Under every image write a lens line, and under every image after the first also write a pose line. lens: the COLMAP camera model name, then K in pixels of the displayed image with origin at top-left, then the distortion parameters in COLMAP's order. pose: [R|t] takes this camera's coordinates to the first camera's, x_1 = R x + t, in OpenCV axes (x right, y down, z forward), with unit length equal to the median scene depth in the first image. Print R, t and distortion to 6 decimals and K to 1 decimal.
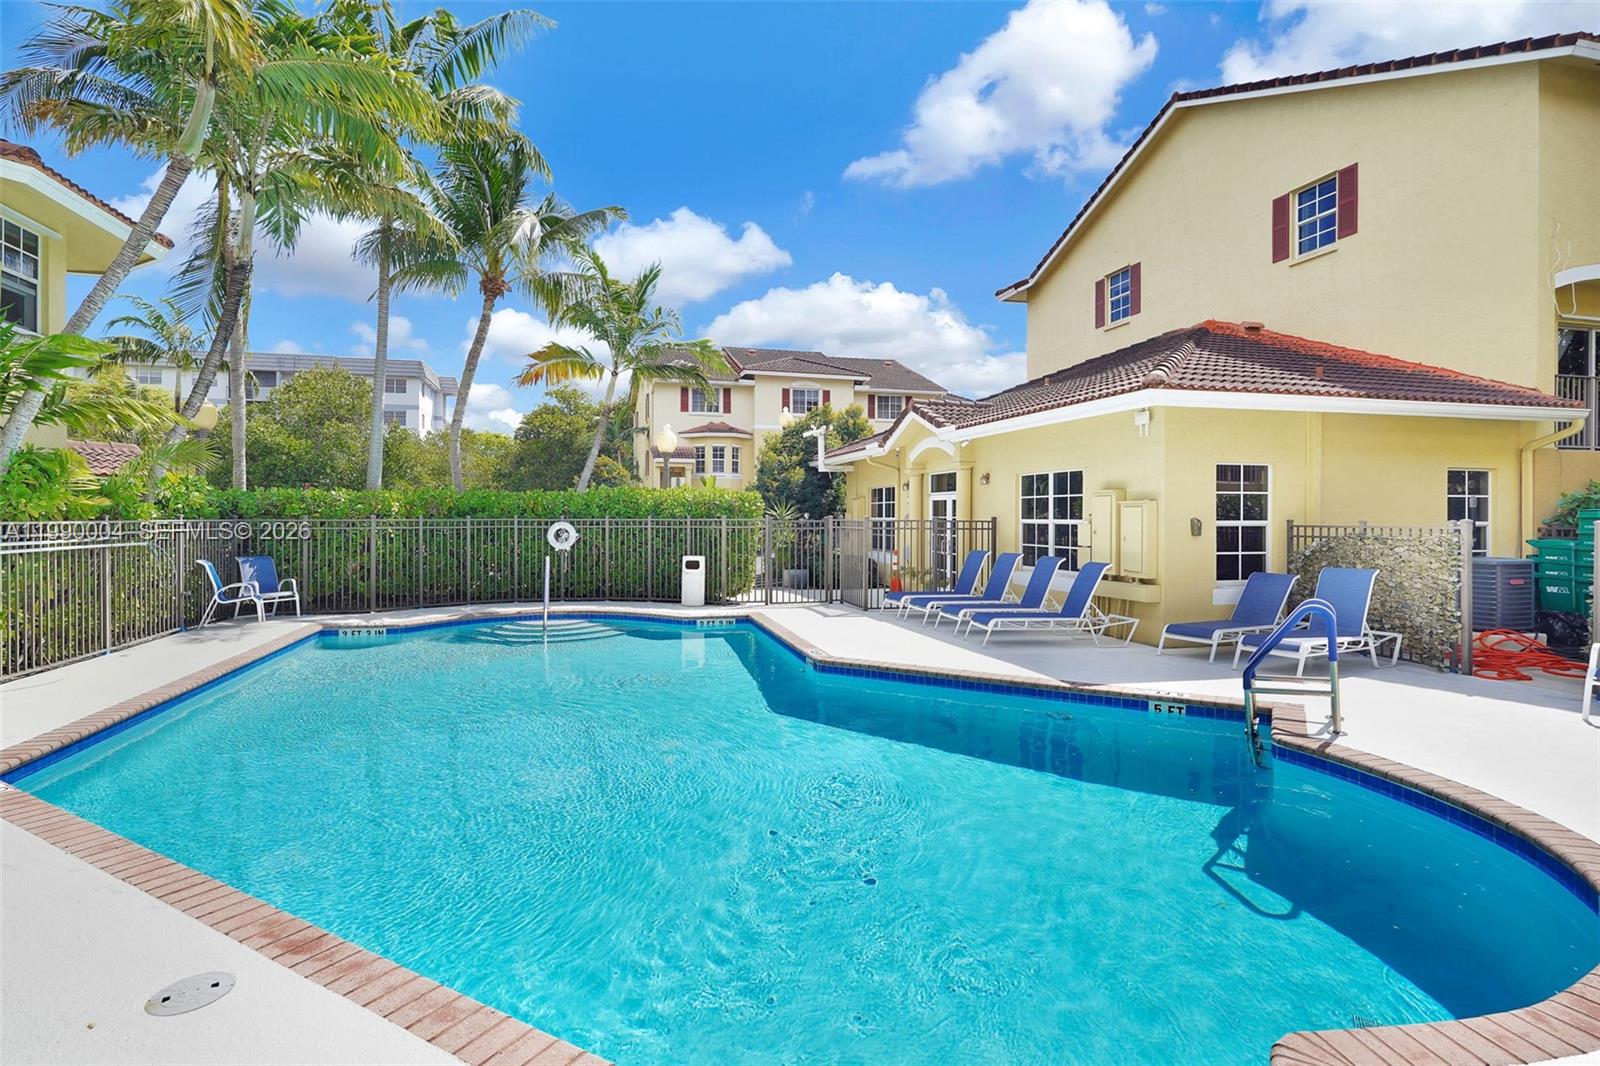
lens RADIAL K [[820.6, 0, 802.0], [0, 820.6, 526.1], [0, 0, 1]] dist [-0.025909, 0.016796]
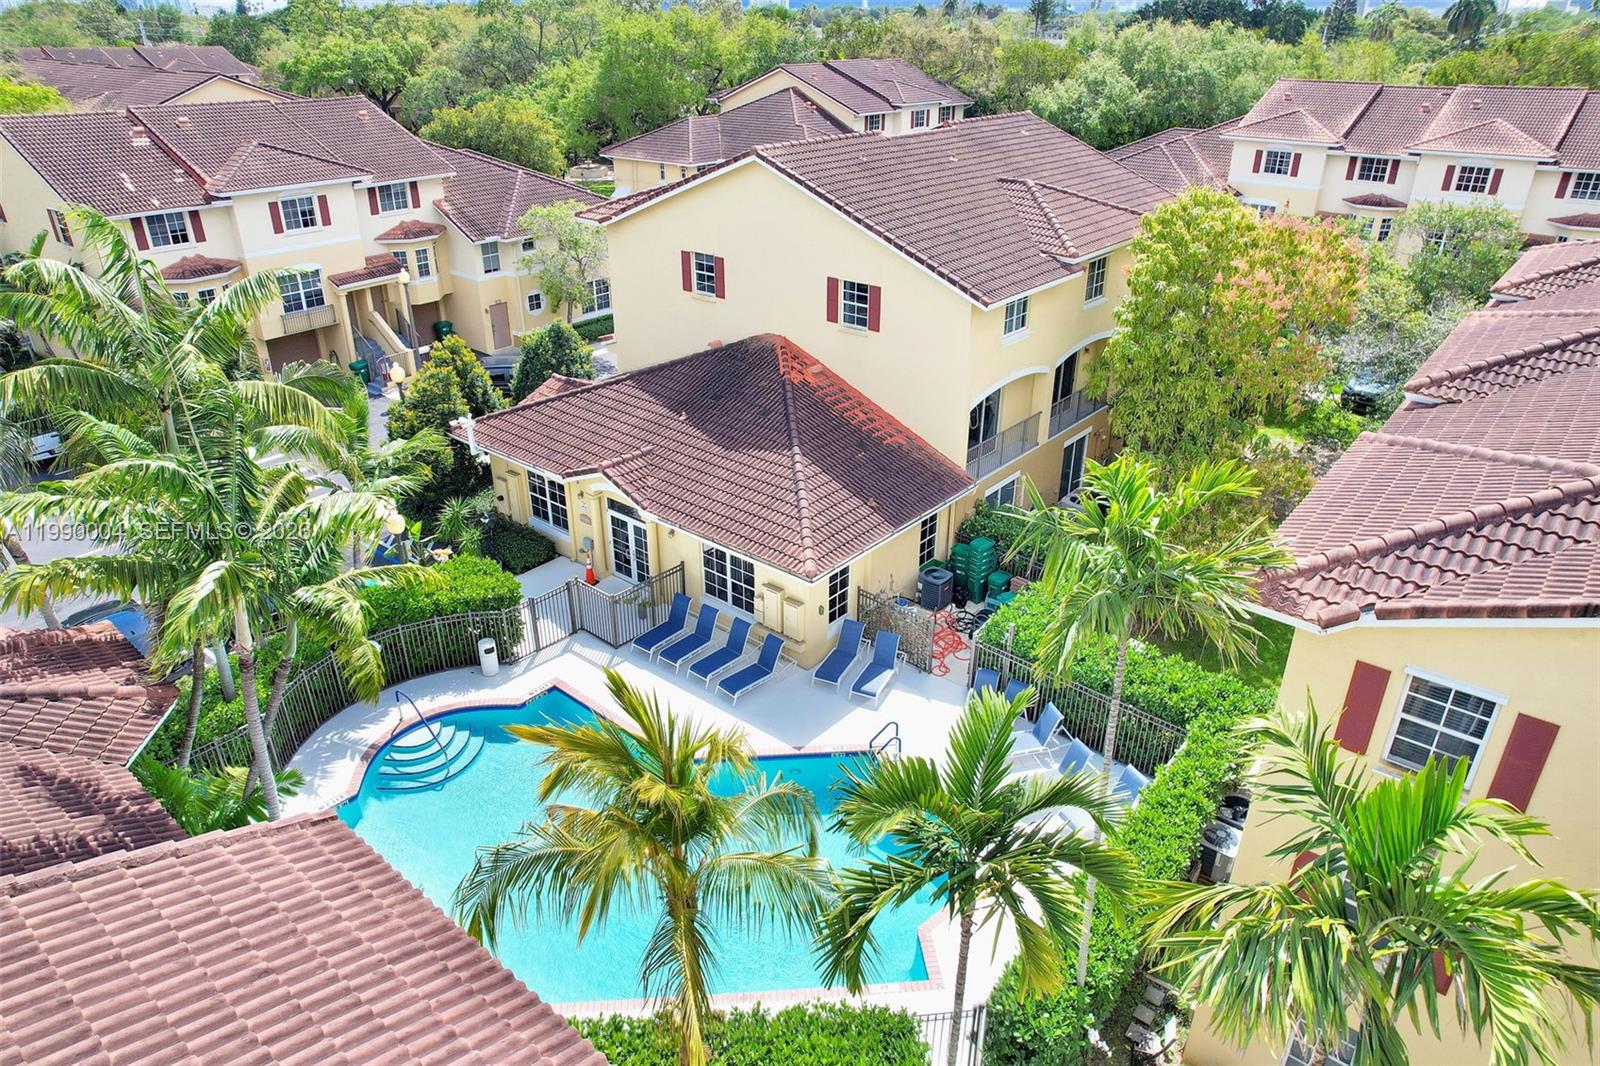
lens RADIAL K [[1026.9, 0, 800.0], [0, 1026.9, 533.0], [0, 0, 1]] dist [-0.003178, -0.000737]
pose [[0.821793, -0.257368, 0.508348, -0.481215], [0.005728, 0.895860, 0.444299, -0.809018], [-0.569757, -0.362210, 0.737686, -0.444154]]
